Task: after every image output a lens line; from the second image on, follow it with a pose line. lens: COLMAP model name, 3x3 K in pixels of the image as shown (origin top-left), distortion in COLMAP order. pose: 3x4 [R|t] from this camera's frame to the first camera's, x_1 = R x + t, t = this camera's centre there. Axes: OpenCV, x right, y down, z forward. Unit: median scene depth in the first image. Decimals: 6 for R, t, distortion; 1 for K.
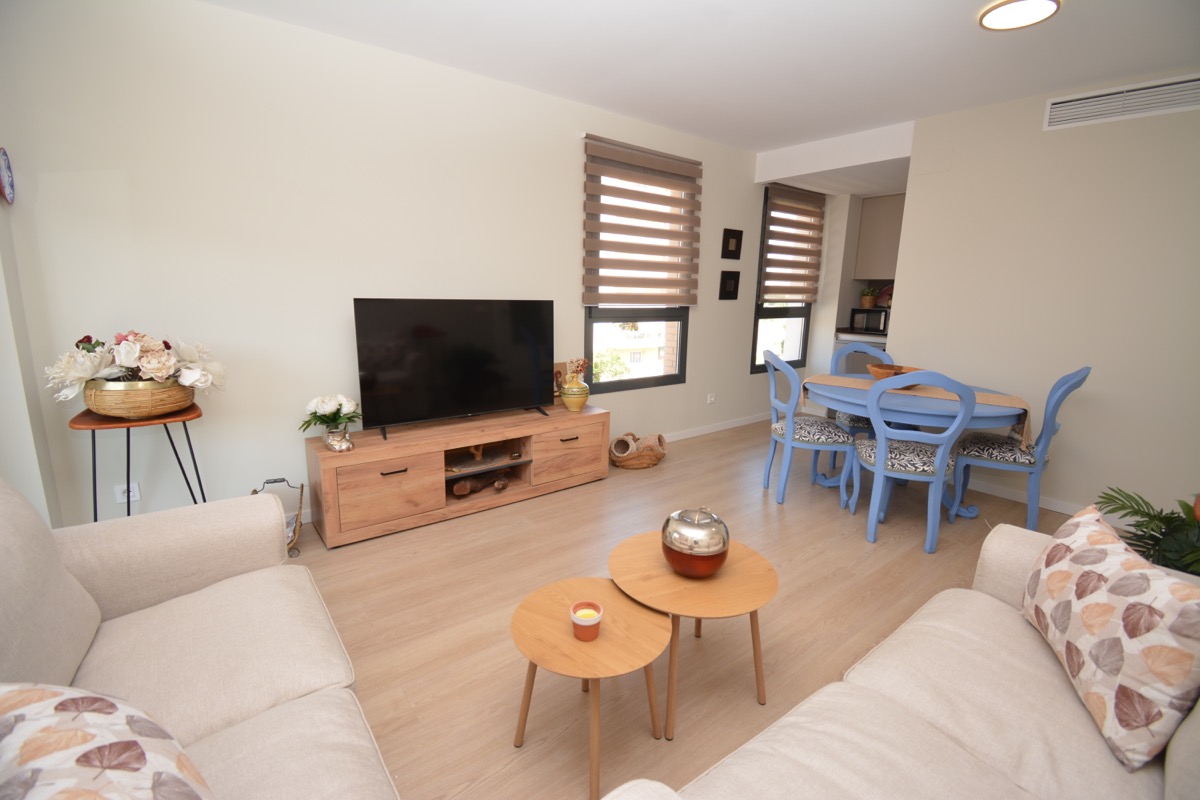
lens RADIAL K [[523.5, 0, 599.6], [0, 523.5, 397.8], [0, 0, 1]] dist [0.021345, -0.026991]
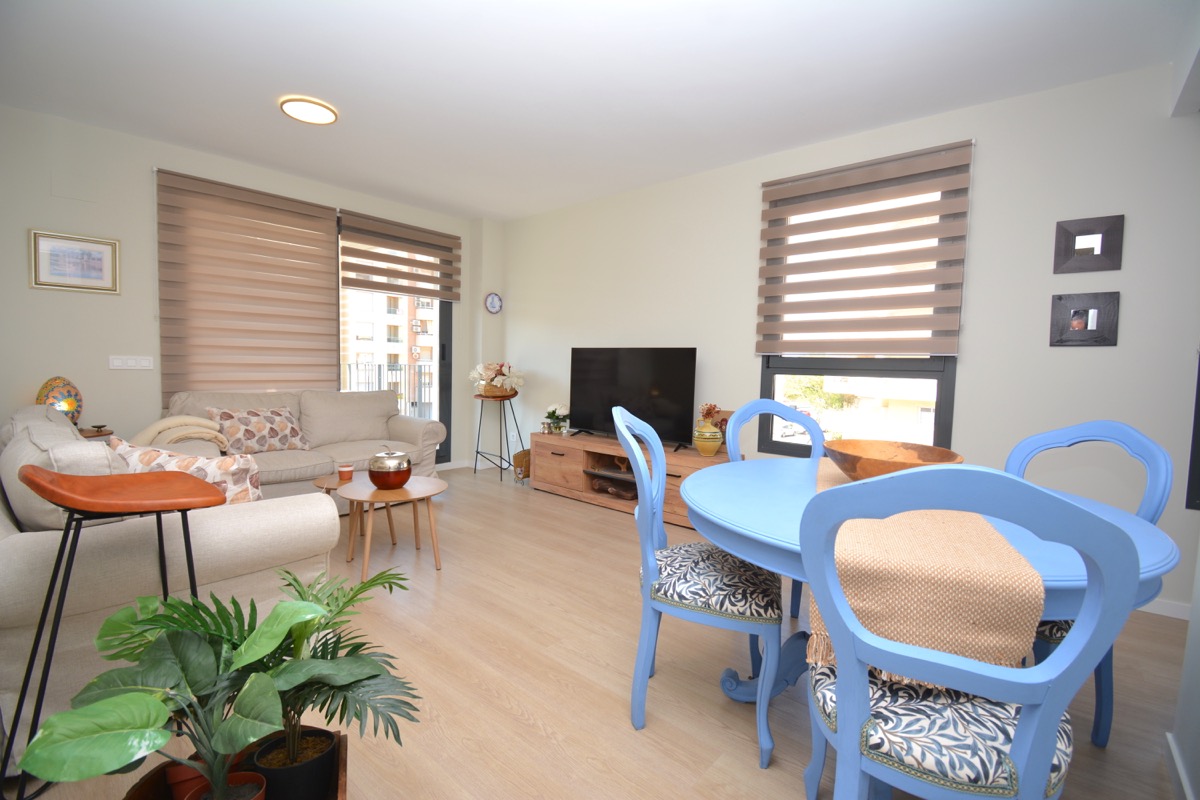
lens RADIAL K [[523.5, 0, 599.6], [0, 523.5, 397.8], [0, 0, 1]] dist [0.021345, -0.026991]
pose [[0.199374, 0.045158, -0.978882, 0.845211], [-0.216232, 0.976342, 0.000999, -0.038336], [0.955769, 0.211466, 0.204422, 0.550374]]
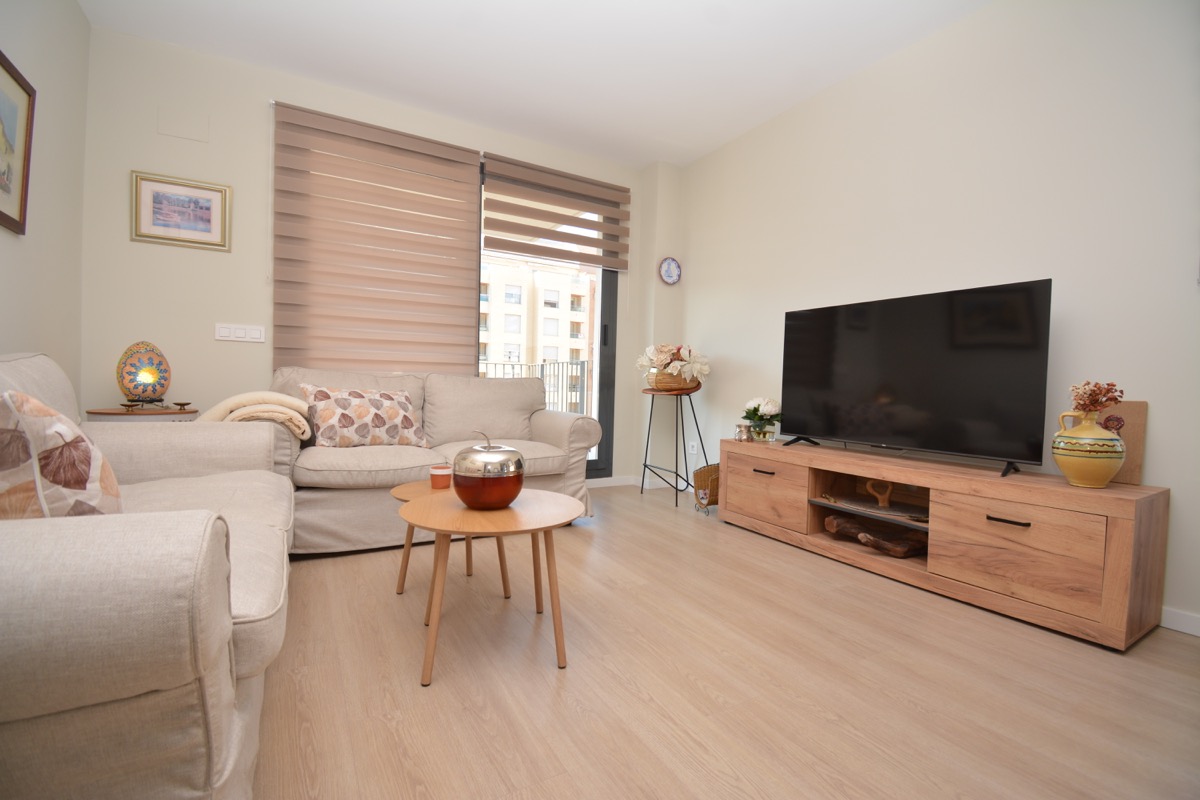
lens RADIAL K [[524.5, 0, 602.1], [0, 524.5, 398.8], [0, 0, 1]] dist [0.015417, -0.021001]
pose [[-0.123471, 0.002881, -0.992344, 0.484764], [-0.225964, 0.973644, 0.030942, 0.029678], [0.966279, 0.228055, -0.119565, 0.566369]]
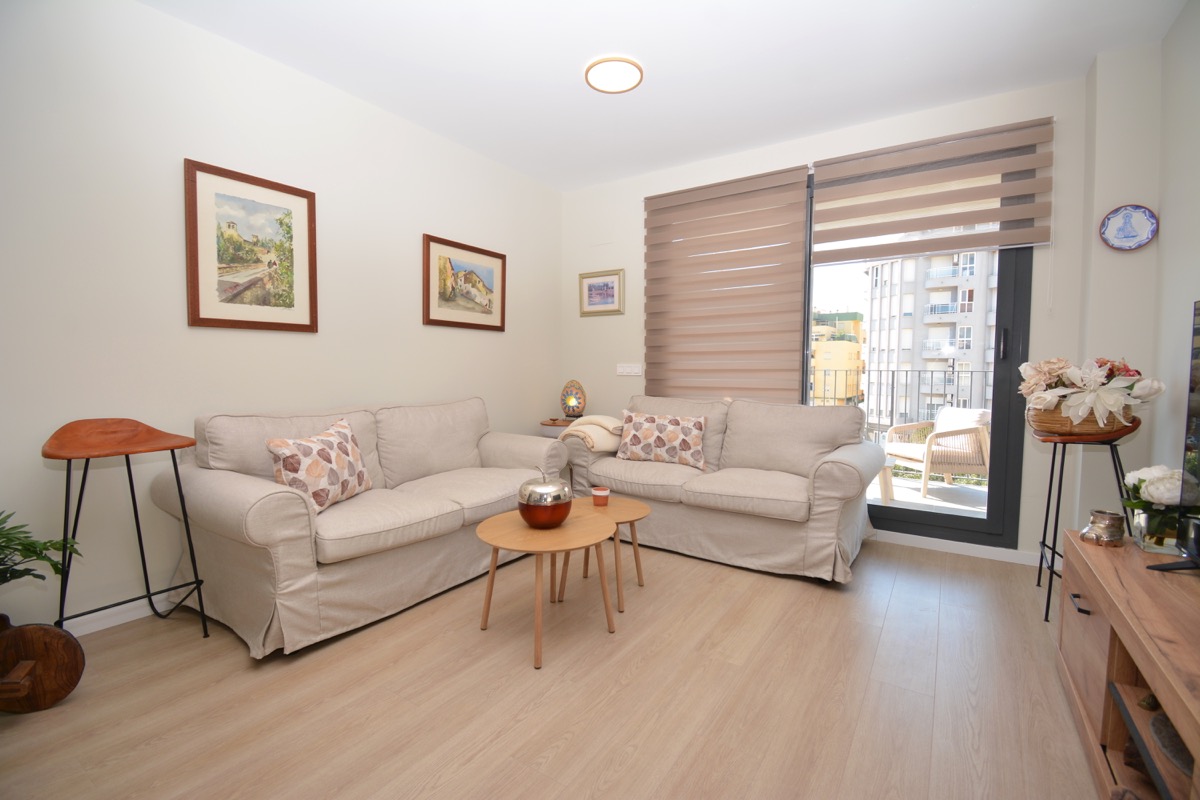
lens RADIAL K [[523.5, 0, 599.6], [0, 523.5, 397.8], [0, 0, 1]] dist [0.021345, -0.026991]
pose [[-0.944455, -0.005647, -0.328592, 0.206627], [-0.088351, 0.967406, 0.237317, -0.117010], [0.316542, 0.253167, -0.914171, 0.933461]]
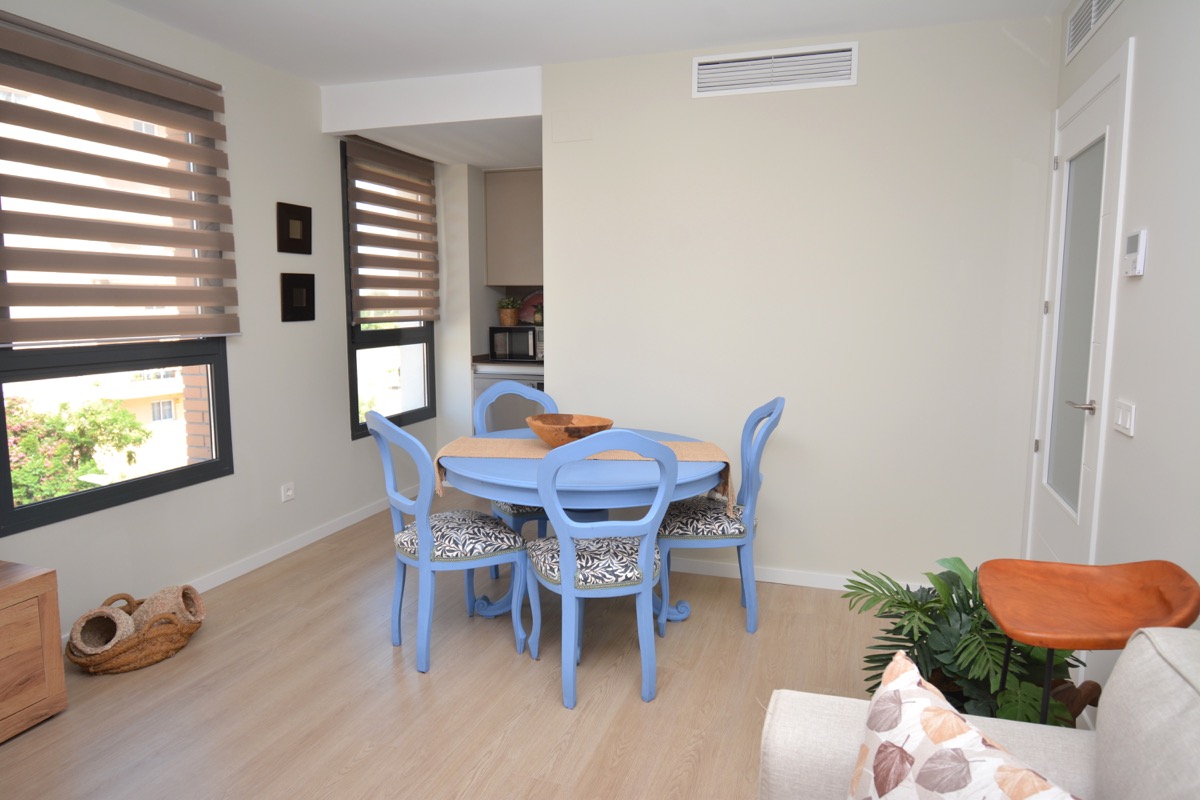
lens RADIAL K [[755.6, 0, 595.3], [0, 755.6, 393.3], [0, 0, 1]] dist [0.019901, -0.032432]
pose [[0.830614, -0.085015, 0.550320, 0.059229], [0.125427, 0.991444, -0.036149, -0.043387], [-0.542538, 0.099051, 0.834171, 0.148618]]
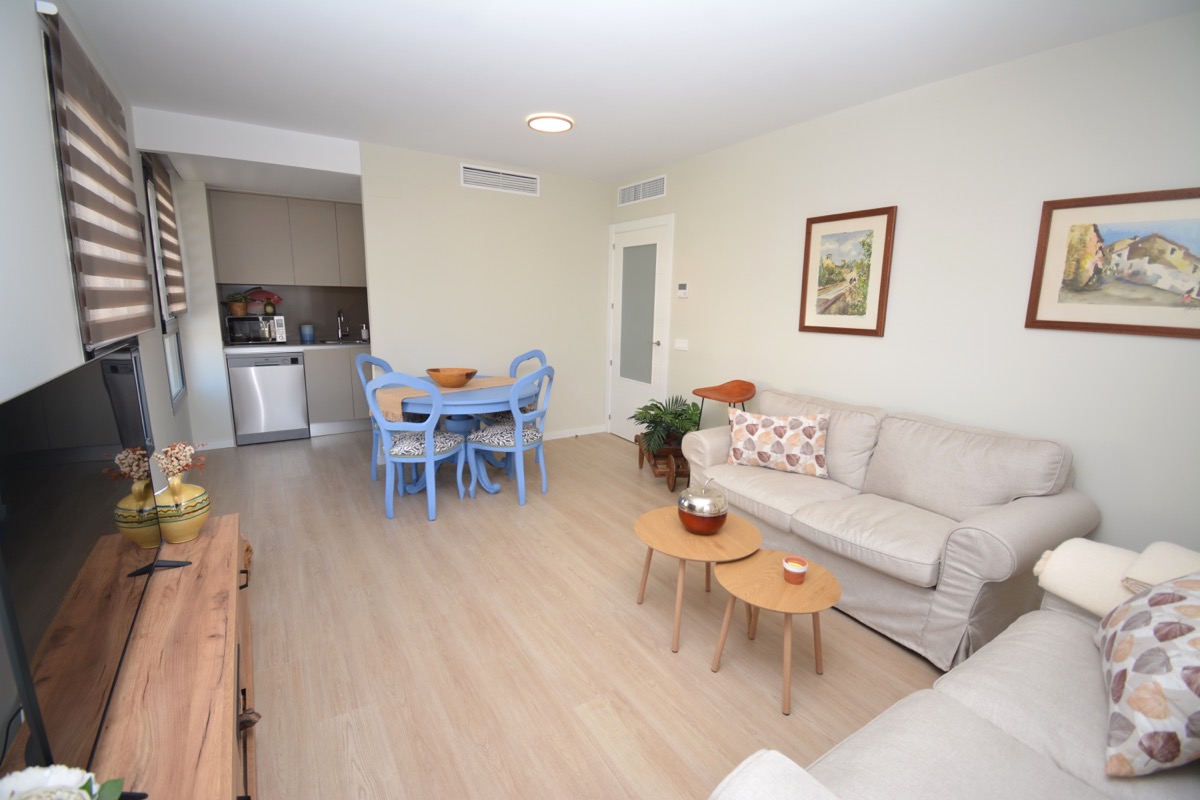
lens RADIAL K [[523.5, 0, 599.6], [0, 523.5, 397.8], [0, 0, 1]] dist [0.021345, -0.026991]
pose [[0.082274, -0.204125, 0.975481, -0.487971], [0.181577, 0.965487, 0.186719, -0.134171], [-0.979929, 0.161763, 0.116499, 0.467645]]
